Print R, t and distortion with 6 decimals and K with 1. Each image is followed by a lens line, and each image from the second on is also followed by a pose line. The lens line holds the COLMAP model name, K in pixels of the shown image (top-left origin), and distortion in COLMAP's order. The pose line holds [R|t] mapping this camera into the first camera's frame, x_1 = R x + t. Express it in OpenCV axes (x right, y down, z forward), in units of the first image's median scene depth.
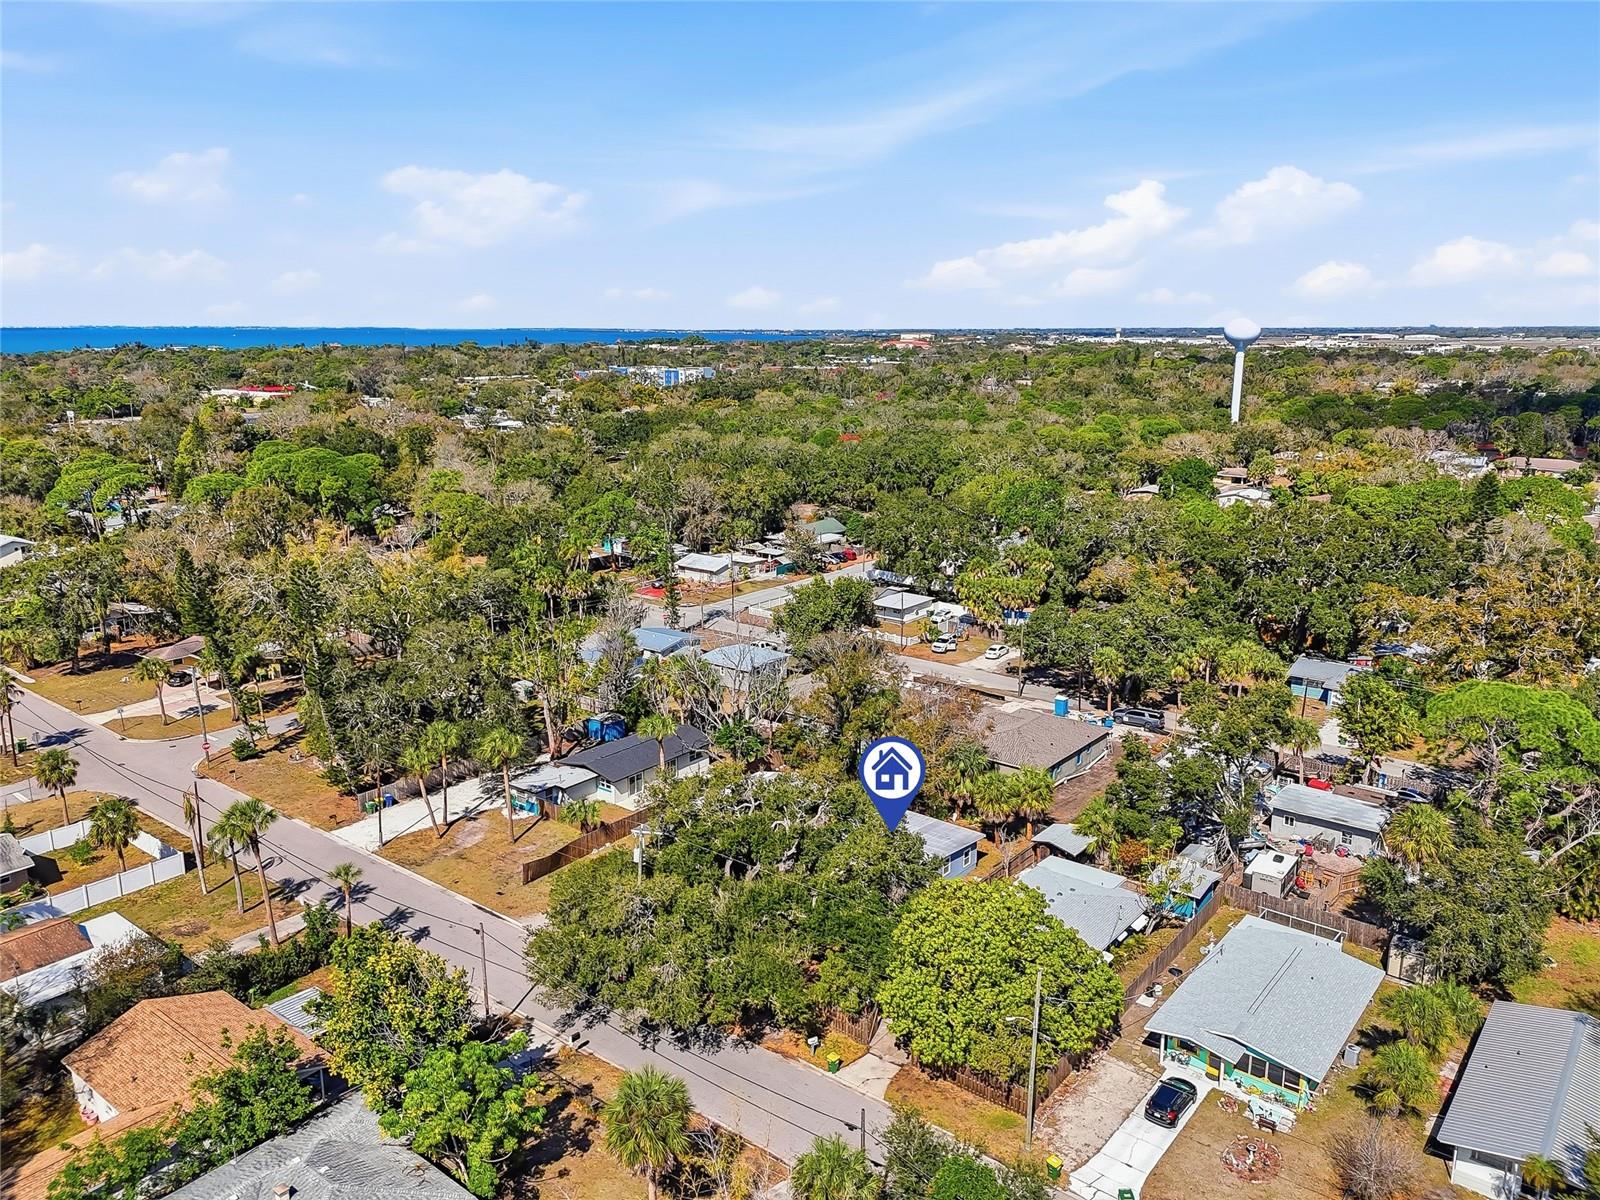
lens RADIAL K [[1191.8, 0, 800.0], [0, 1191.8, 600.0], [0, 0, 1]] dist [0.068004, -0.070801]
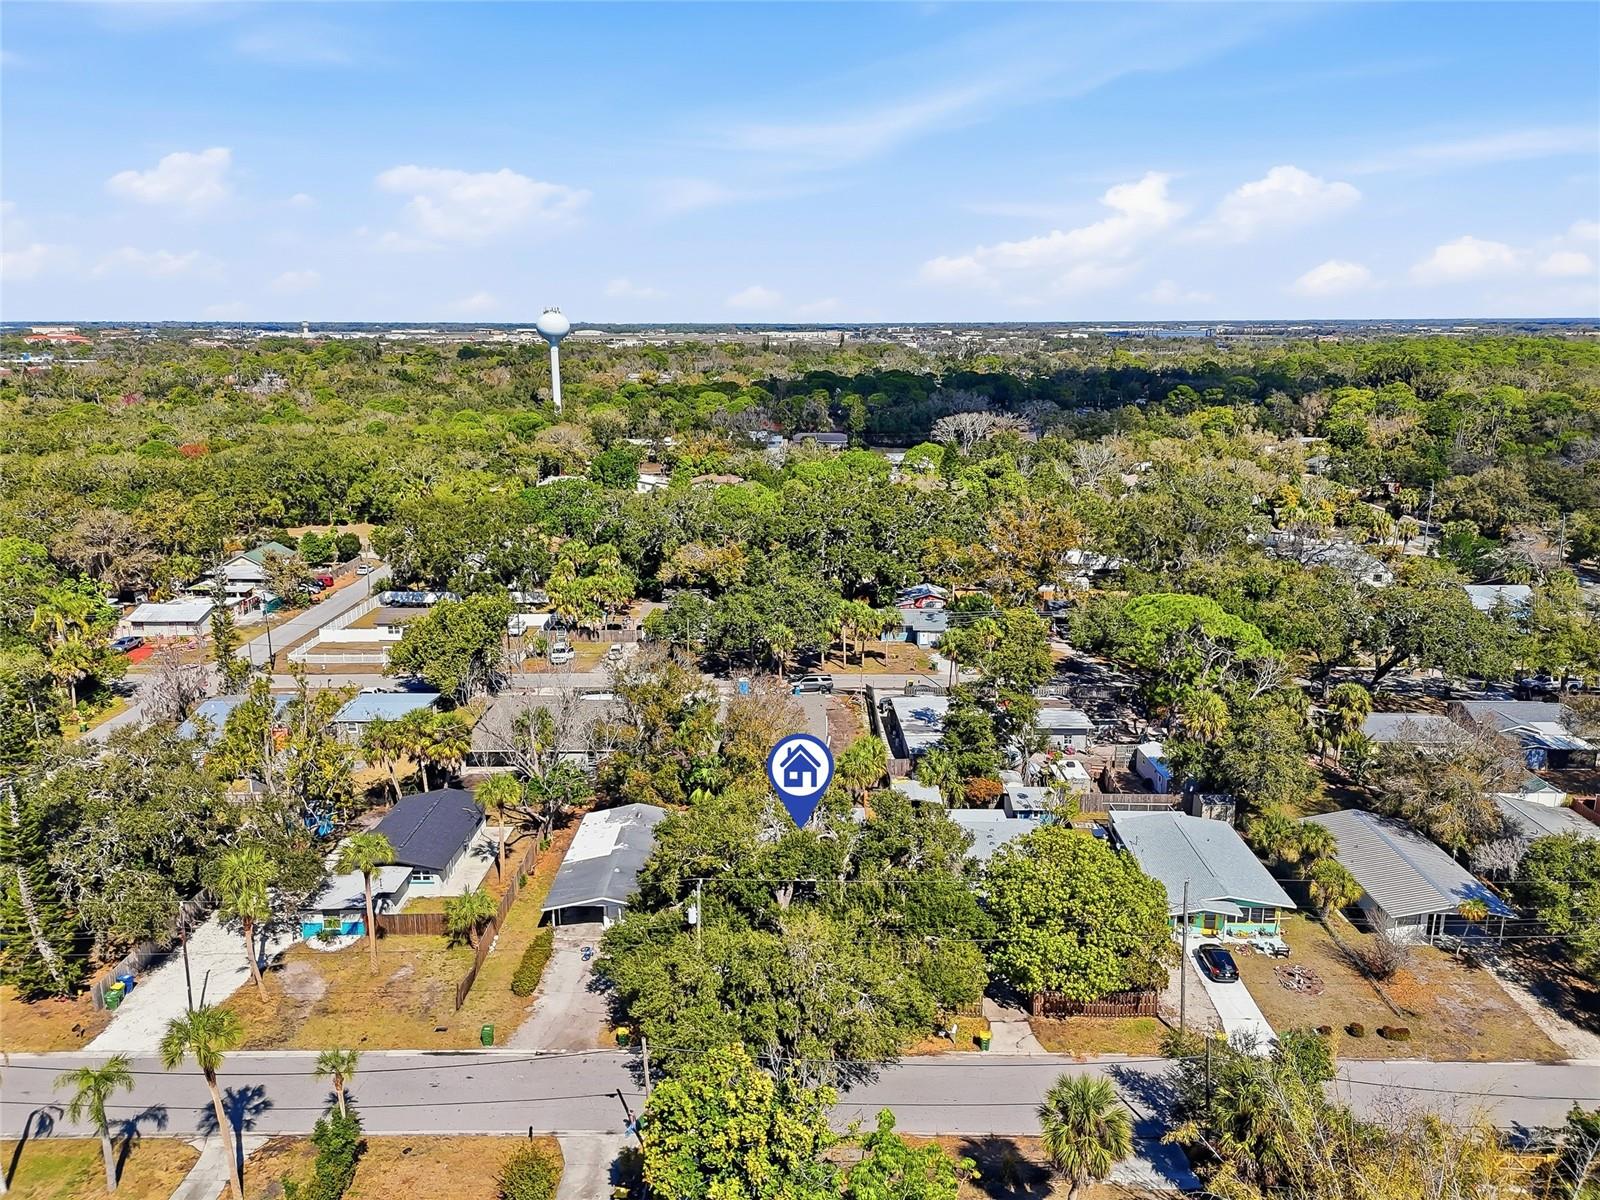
lens RADIAL K [[1191.8, 0, 800.0], [0, 1191.8, 600.0], [0, 0, 1]] dist [0.068004, -0.070801]
pose [[0.782858, -0.144092, 0.605286, -0.500116], [0.141897, 0.988525, 0.051799, -0.045417], [-0.605805, 0.045337, 0.794321, 0.203156]]
